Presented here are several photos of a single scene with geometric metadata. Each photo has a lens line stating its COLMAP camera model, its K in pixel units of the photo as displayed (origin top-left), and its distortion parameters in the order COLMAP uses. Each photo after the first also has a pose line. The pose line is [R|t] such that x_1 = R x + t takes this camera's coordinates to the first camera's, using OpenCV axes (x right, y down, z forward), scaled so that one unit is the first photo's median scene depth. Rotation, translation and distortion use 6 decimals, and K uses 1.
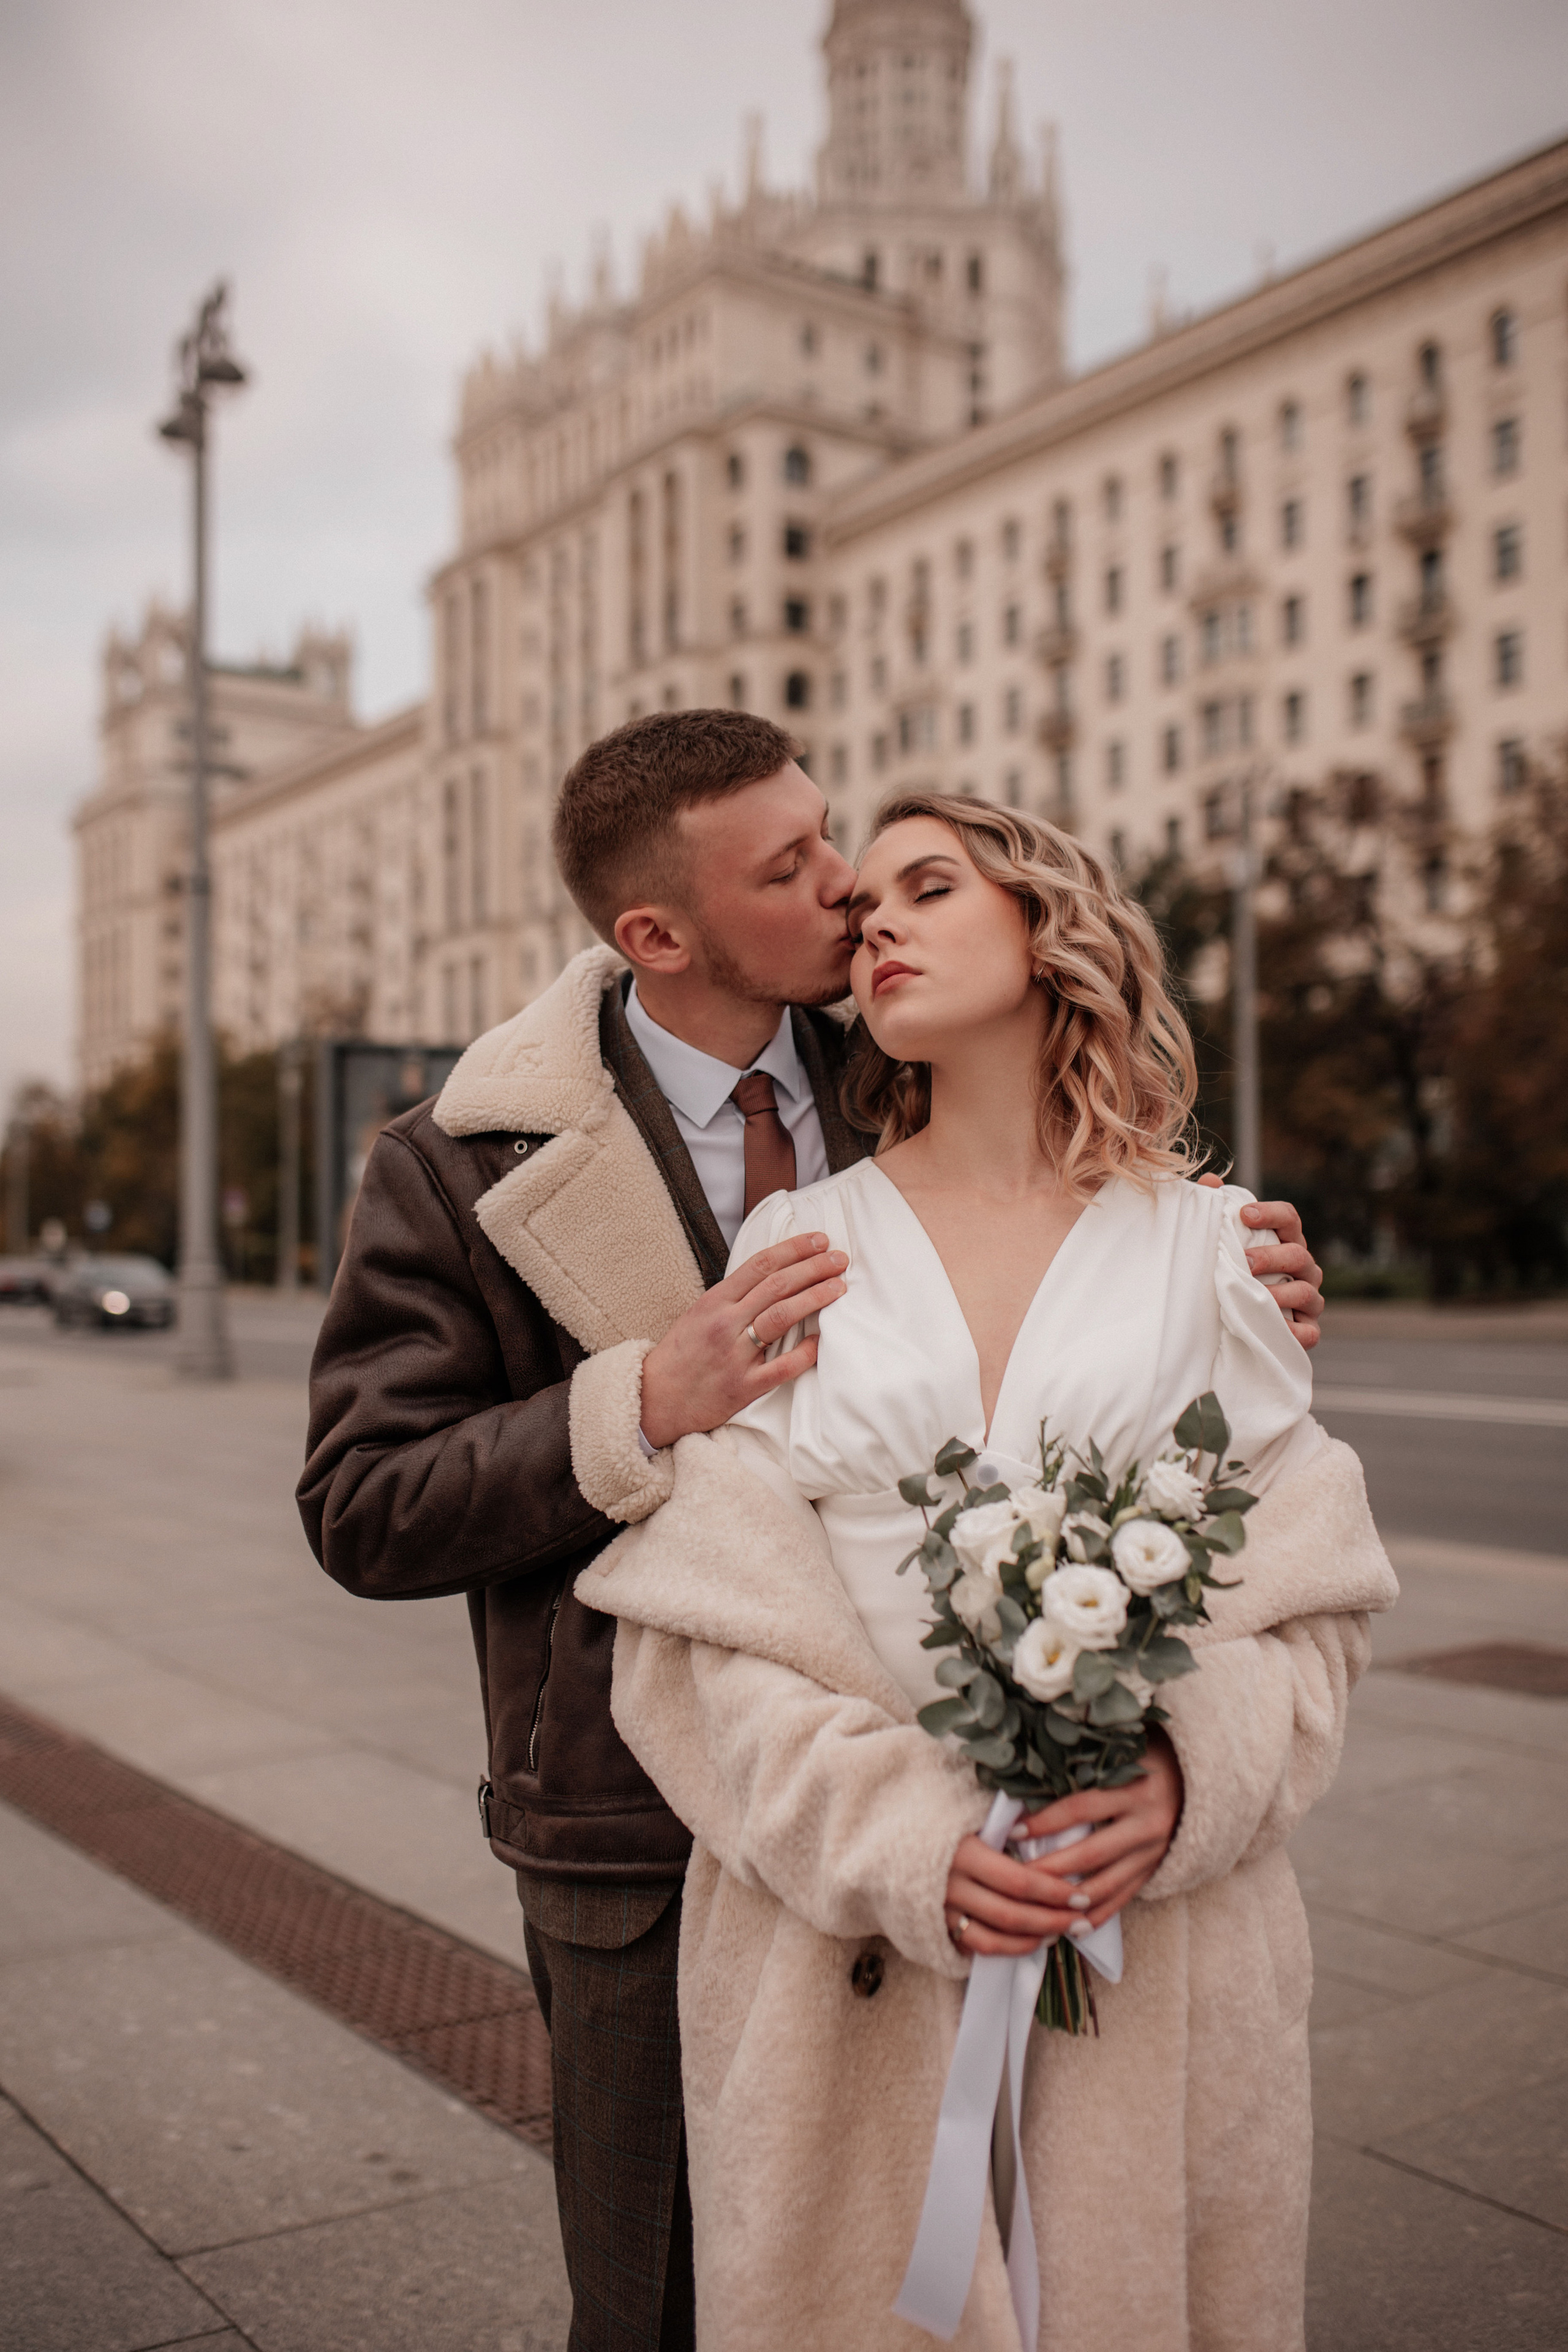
lens RADIAL K [[2266.8, 0, 742.6], [0, 2266.8, 1183.9], [0, 0, 1]] dist [0.004856, 0.001364]
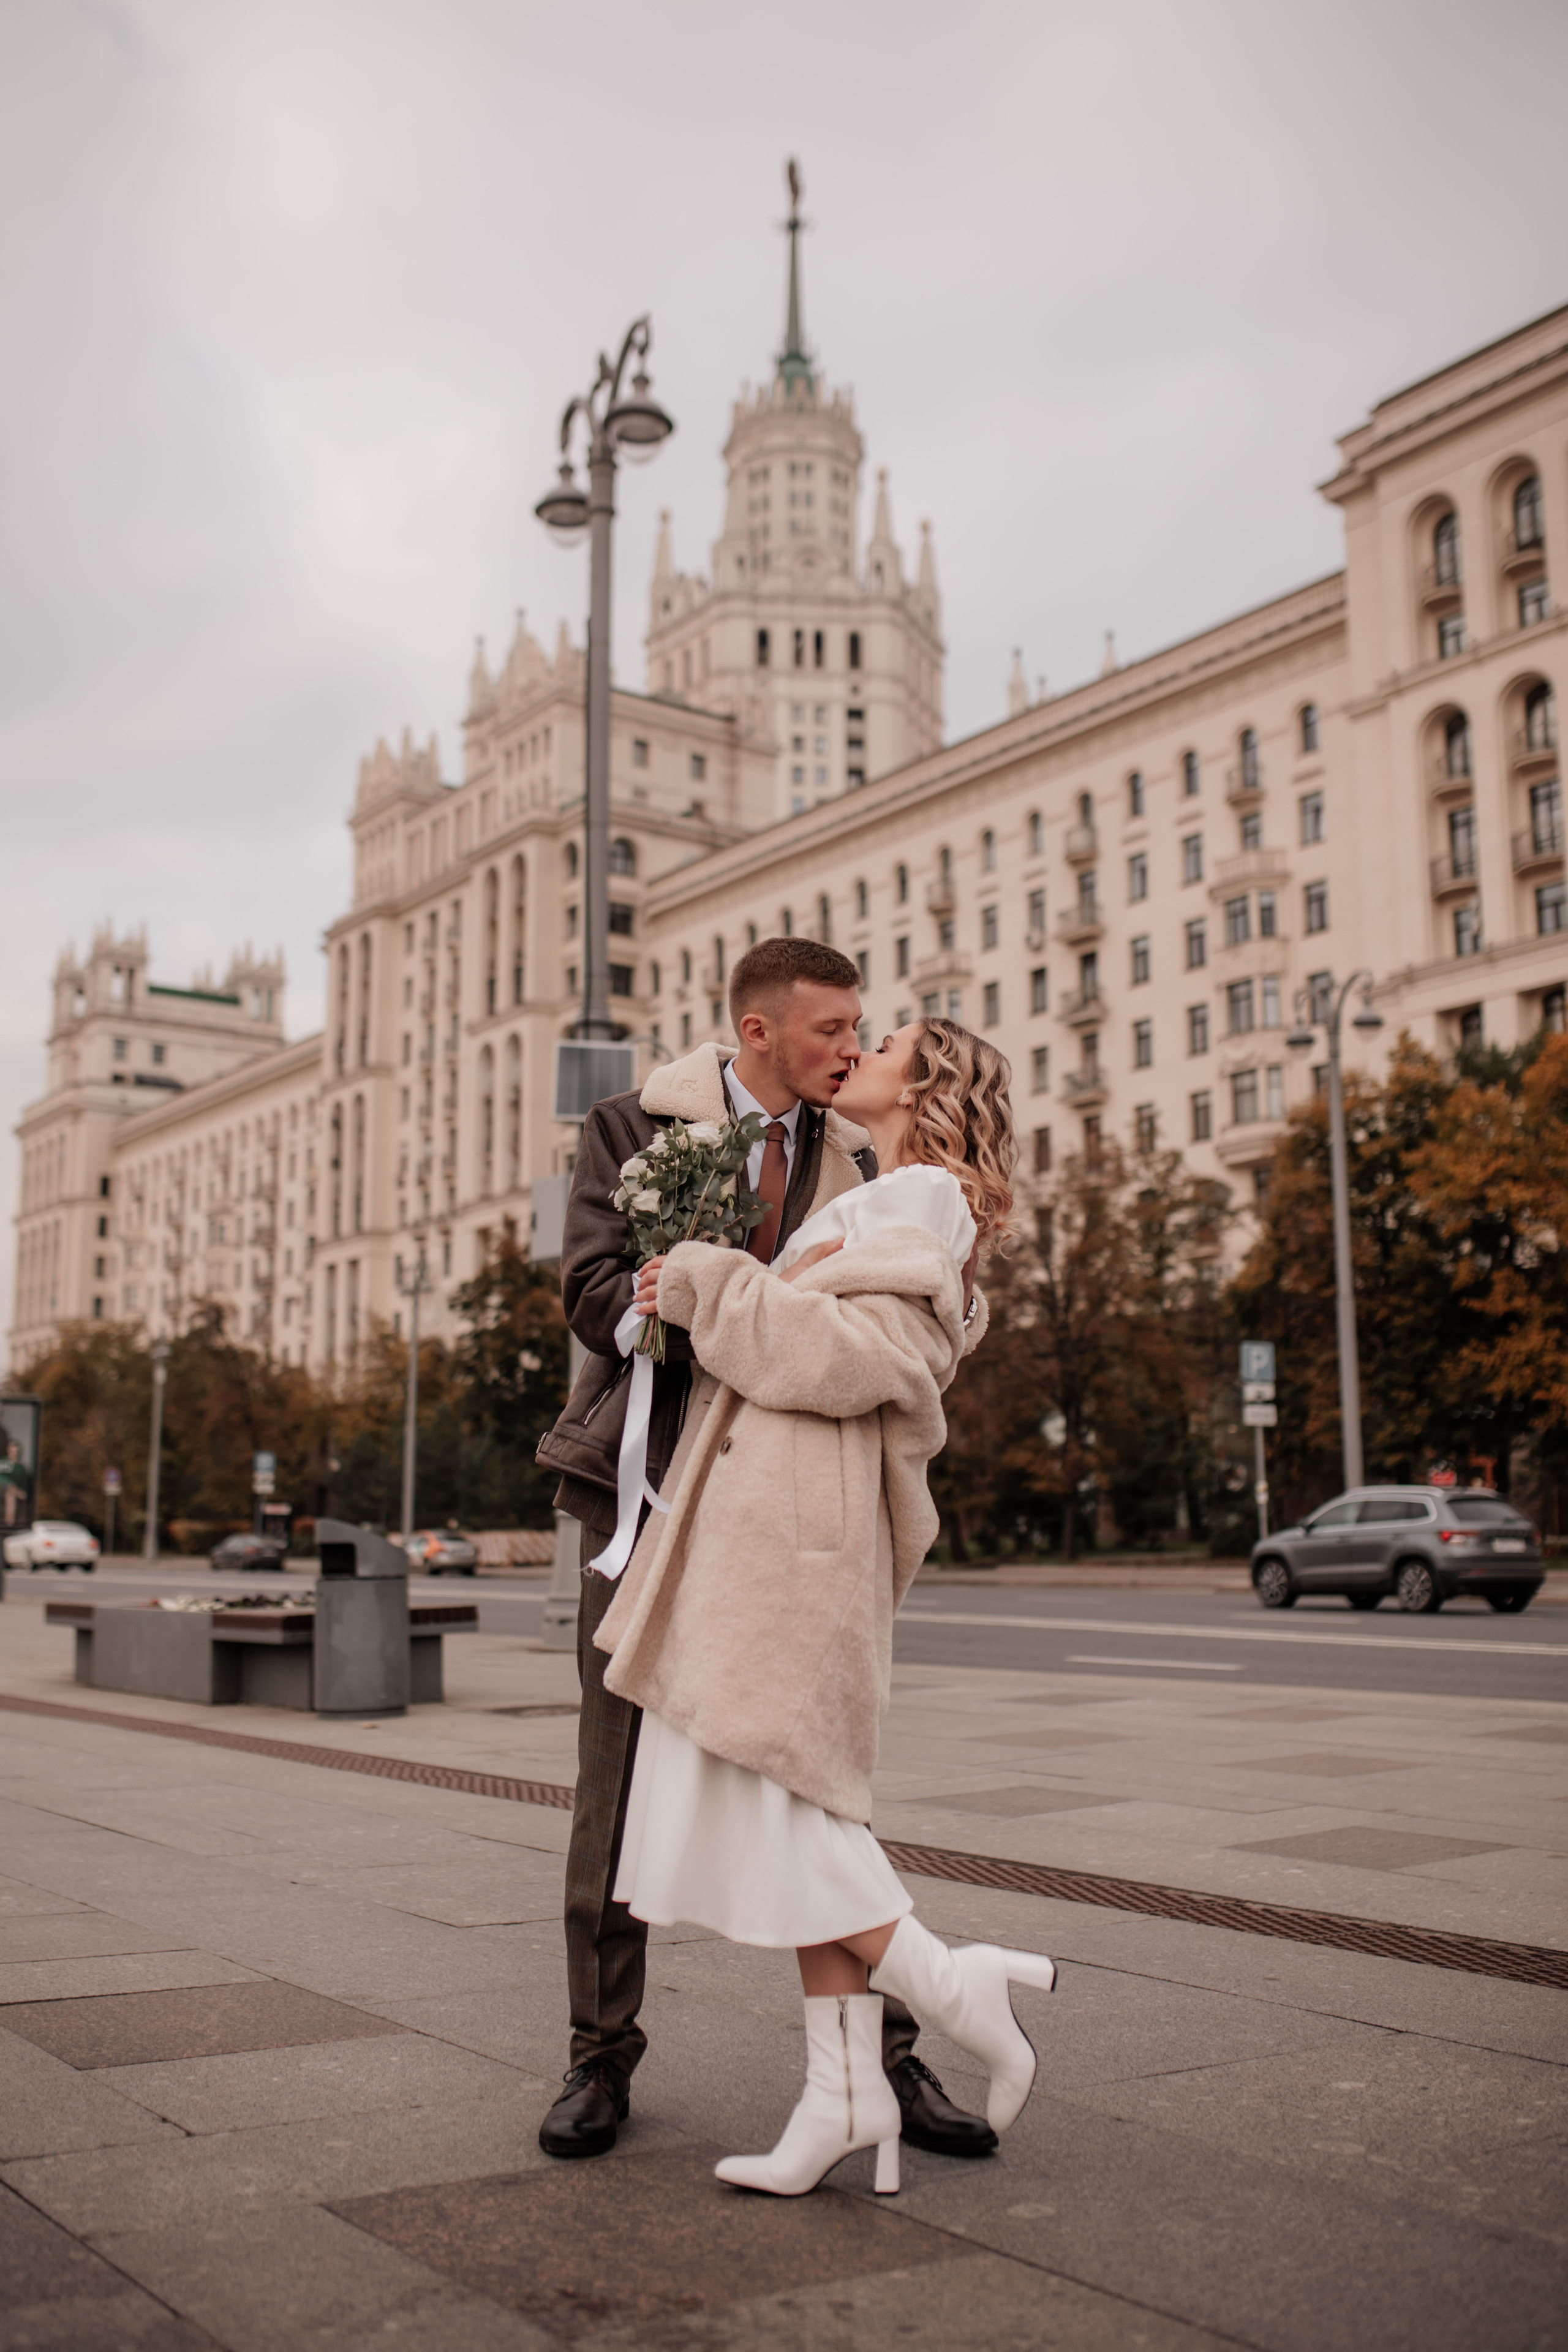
lens RADIAL K [[2382.8, 0, 888.3], [0, 2382.8, 1176.1], [0, 0, 1]] dist [-0.013503, -0.010486]
pose [[0.999159, 0.008620, 0.040077, 0.134280], [-0.003839, 0.993020, -0.117882, -0.003334], [-0.040814, 0.117629, 0.992219, -0.265935]]
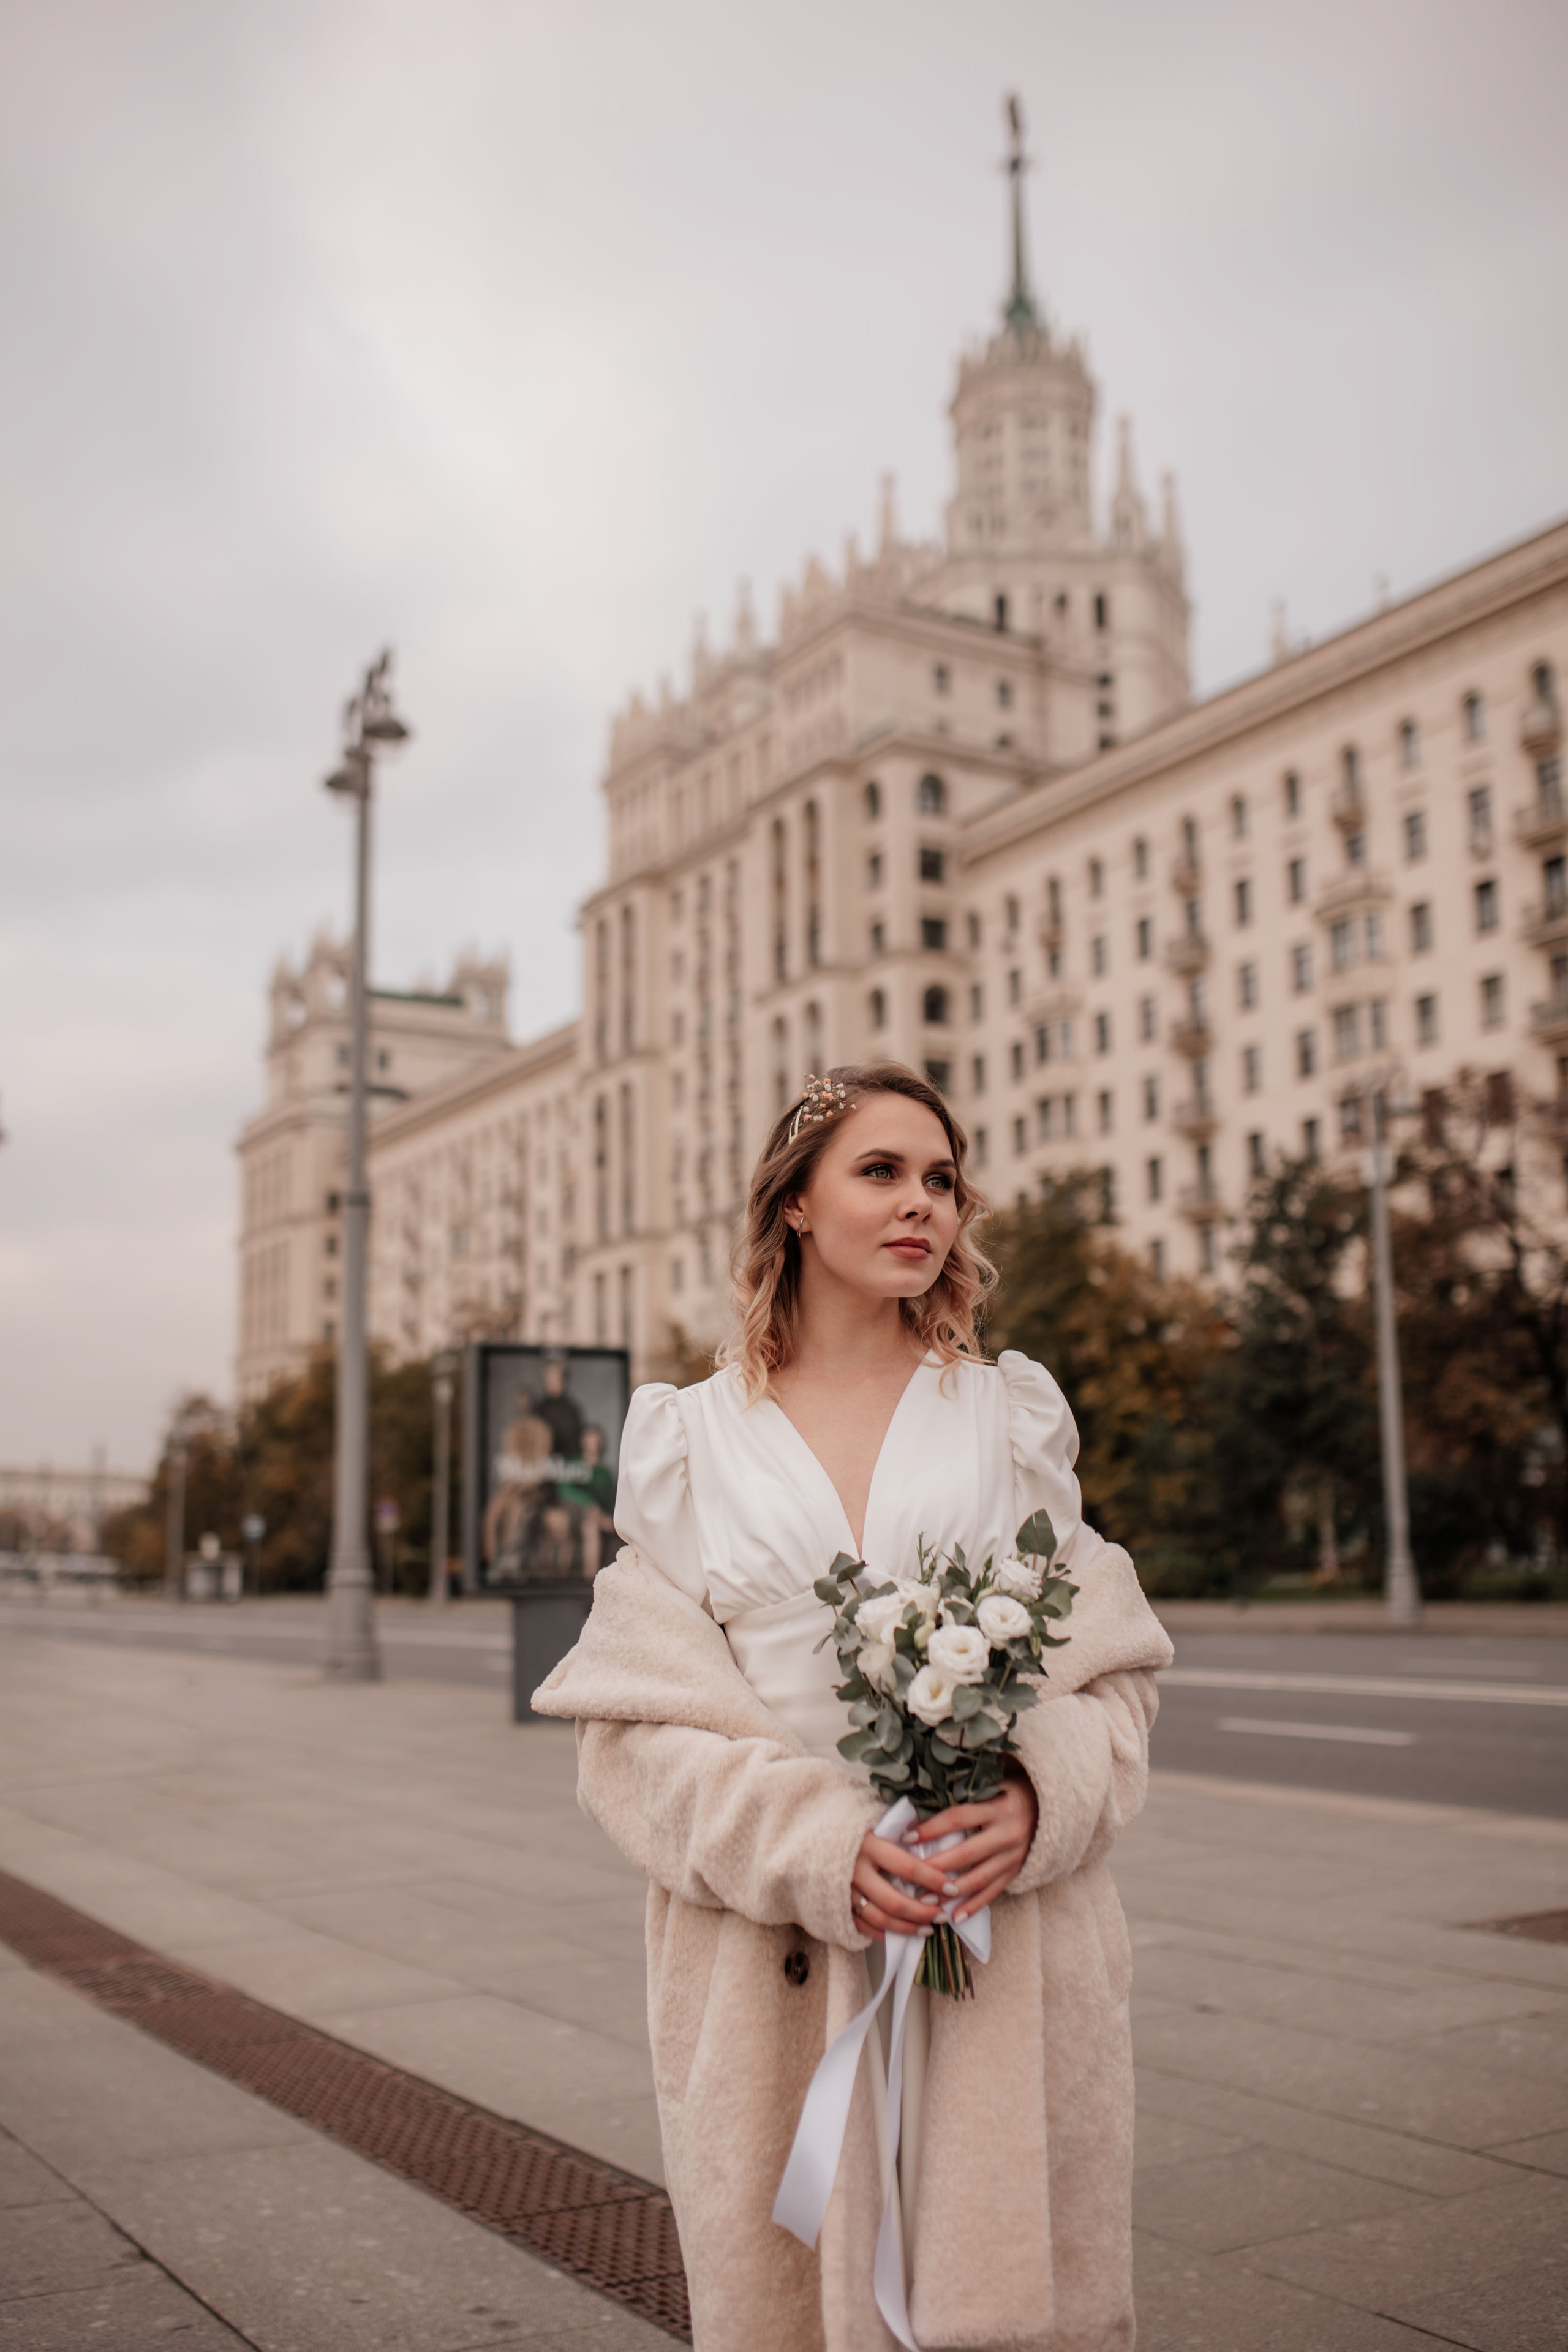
lens RADIAL K [[2261.6, 0, 763.1], [0, 2261.6, 1185.0], [0, 0, 1]] dist [0.001847, -0.001515]
pose [[0.998276, -0.016477, -0.056329, 0.002528], [0.008714, 0.990757, -0.135366, 0.001684], [0.058039, 0.134641, 0.989193, -0.008521]]
